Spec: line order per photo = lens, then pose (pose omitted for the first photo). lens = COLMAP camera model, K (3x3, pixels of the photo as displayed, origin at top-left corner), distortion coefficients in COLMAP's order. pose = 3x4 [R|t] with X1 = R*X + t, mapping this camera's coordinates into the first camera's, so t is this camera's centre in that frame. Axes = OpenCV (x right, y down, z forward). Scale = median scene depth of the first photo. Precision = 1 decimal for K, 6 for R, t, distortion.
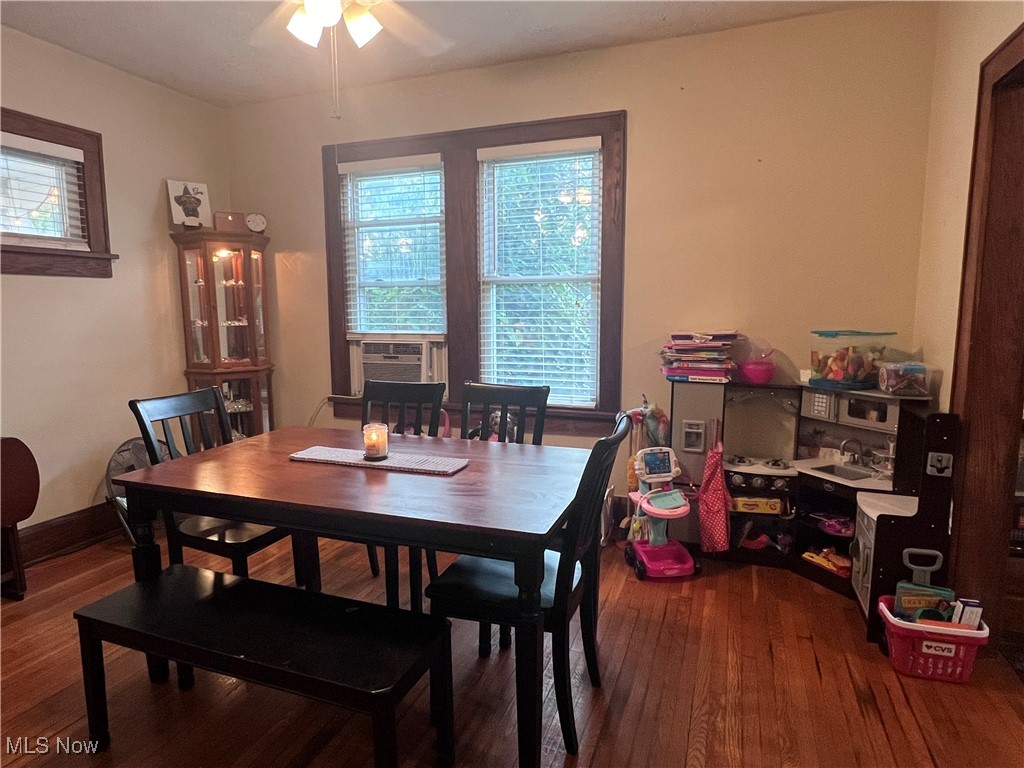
lens RADIAL K [[596.5, 0, 507.9], [0, 596.5, 383.7], [0, 0, 1]] dist [-0.013386, 0.003509]
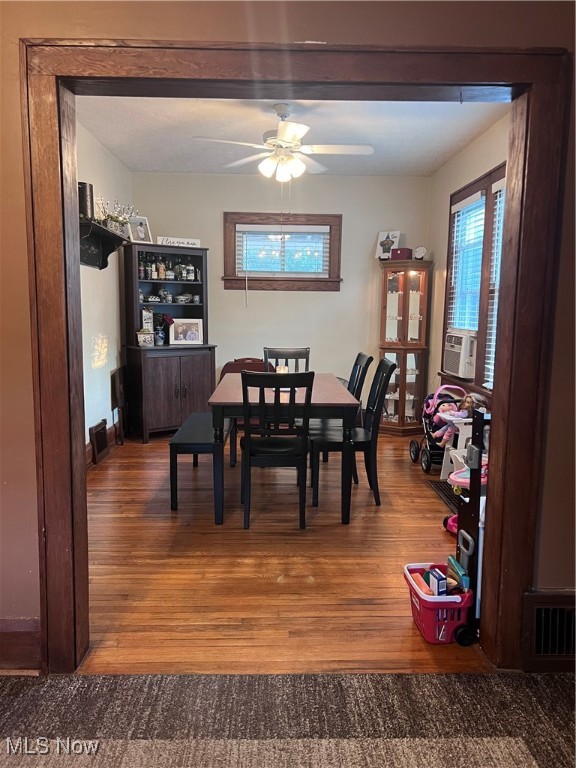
lens RADIAL K [[580.5, 0, 291.2], [0, 580.5, 381.4], [0, 0, 1]] dist [0.051983, -0.046765]
pose [[0.384411, 0.123590, -0.914852, 0.974316], [-0.139063, 0.987442, 0.074964, -0.014957], [0.912628, 0.098405, 0.396770, 0.167045]]
